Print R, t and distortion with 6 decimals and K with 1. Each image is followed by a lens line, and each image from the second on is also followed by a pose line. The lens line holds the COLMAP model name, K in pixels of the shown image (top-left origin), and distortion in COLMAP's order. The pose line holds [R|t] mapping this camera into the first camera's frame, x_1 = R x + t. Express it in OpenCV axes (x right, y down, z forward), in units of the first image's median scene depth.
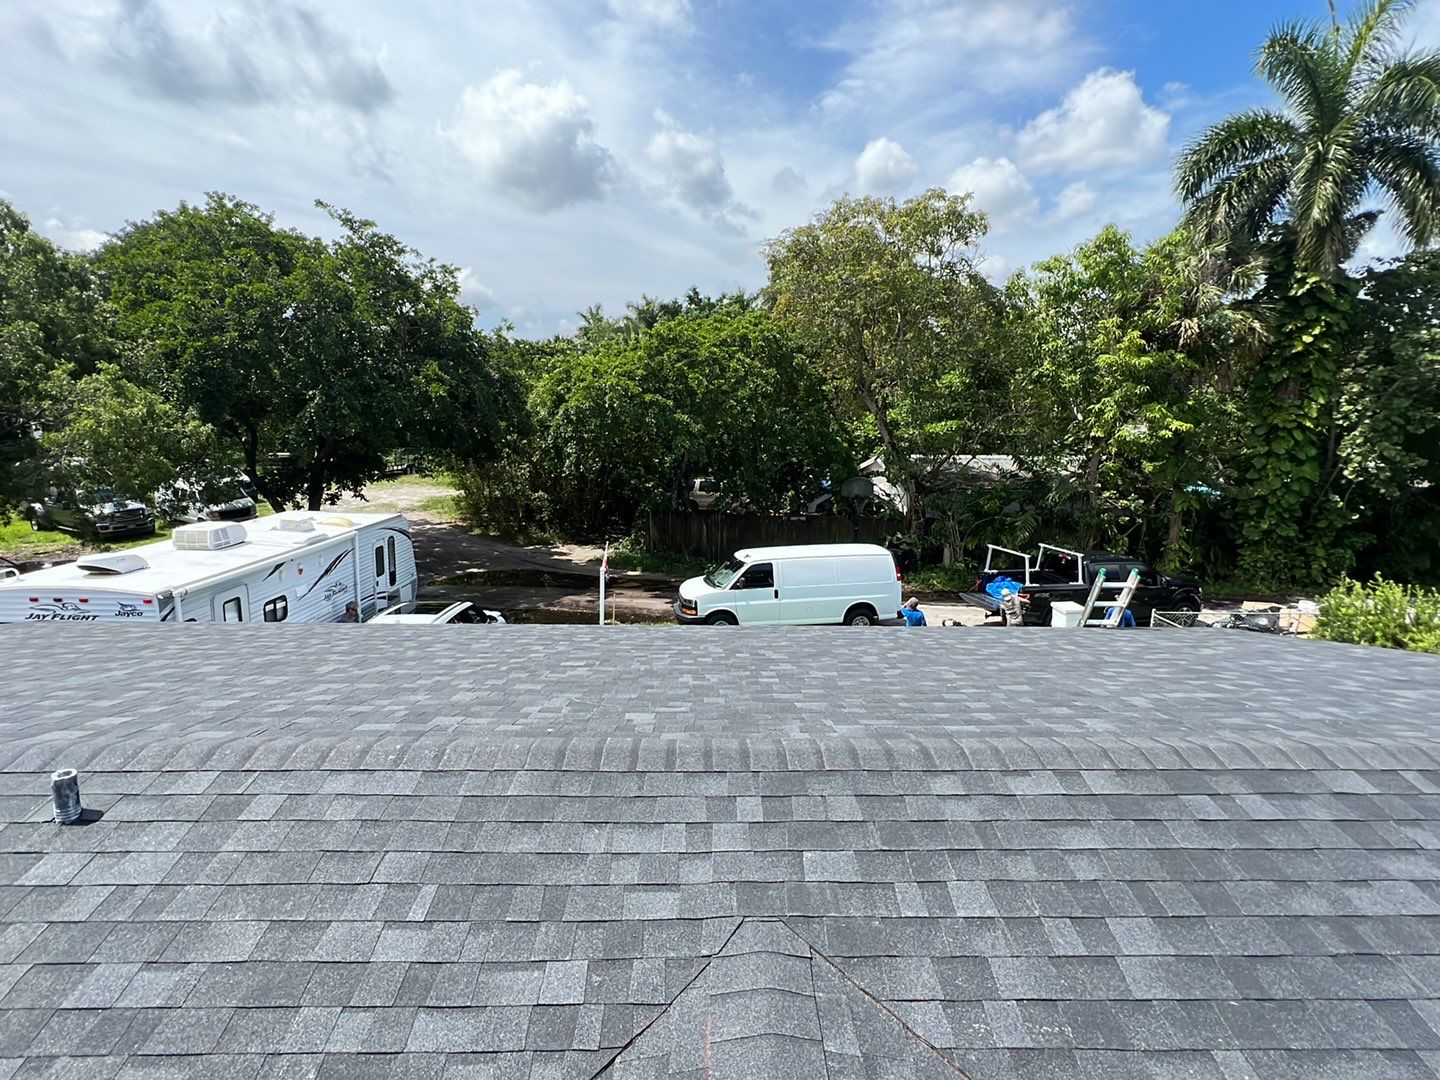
lens RADIAL K [[734.5, 0, 729.2], [0, 734.5, 541.2], [0, 0, 1]] dist [0.017101, -0.003062]
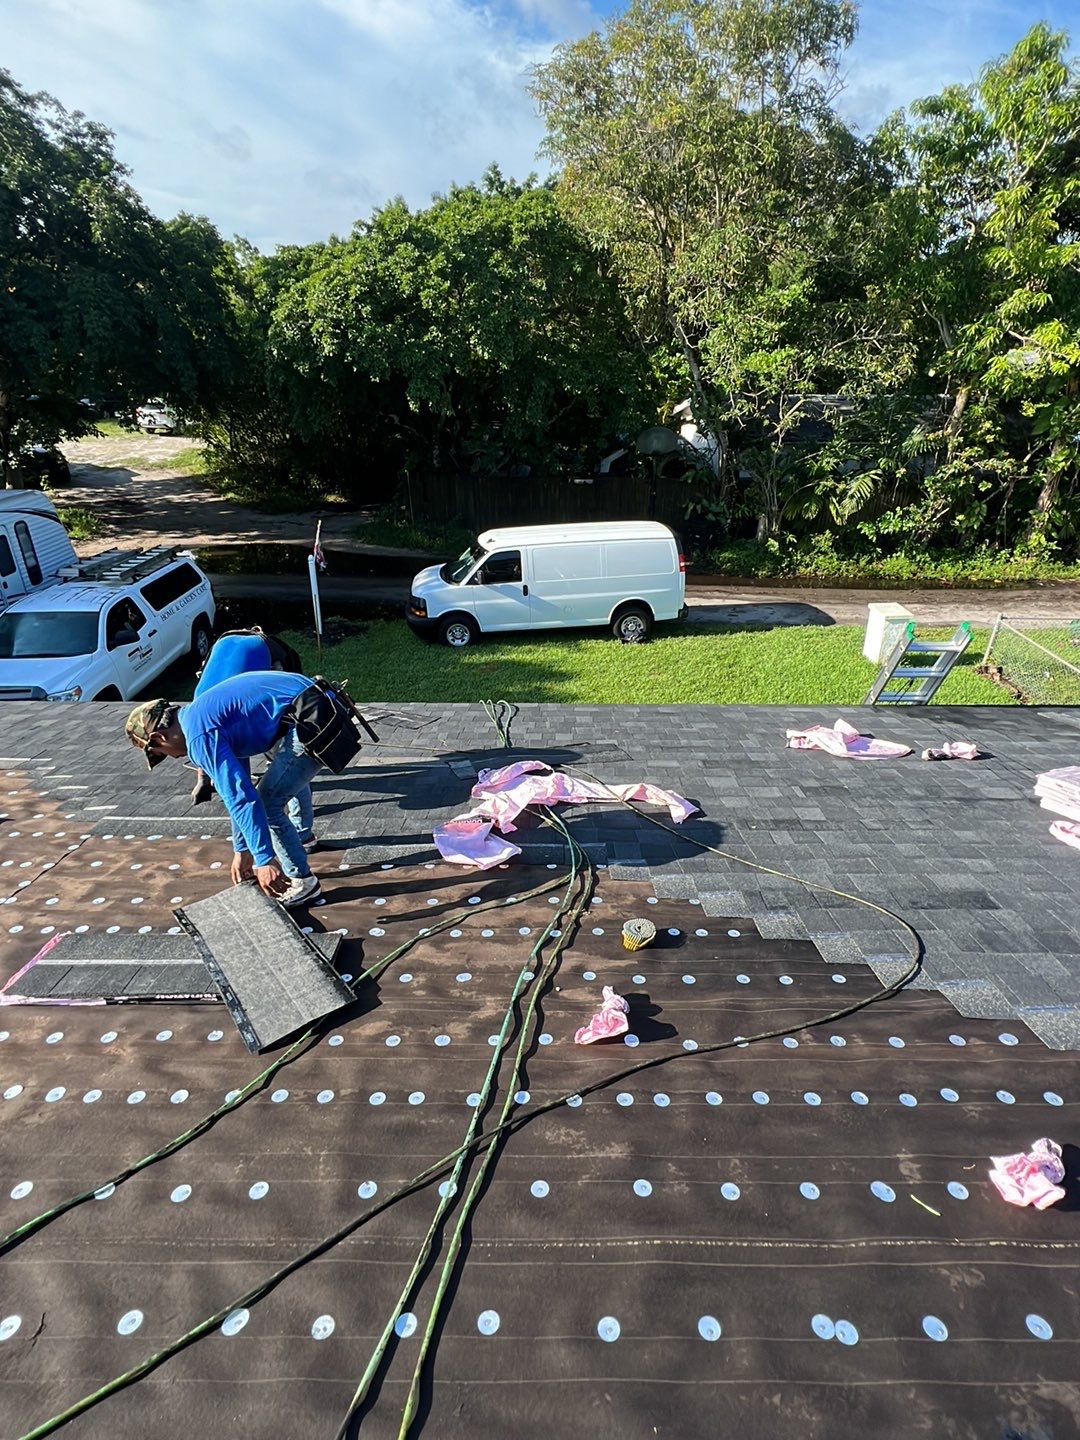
lens RADIAL K [[734.4, 0, 534.7], [0, 734.4, 713.6], [0, 0, 1]] dist [0.001551, -0.000307]
pose [[0.999236, 0.008334, -0.038188, 0.083888], [0.003326, 0.955330, 0.295522, -0.028947], [0.038945, -0.295423, 0.954572, 0.155571]]
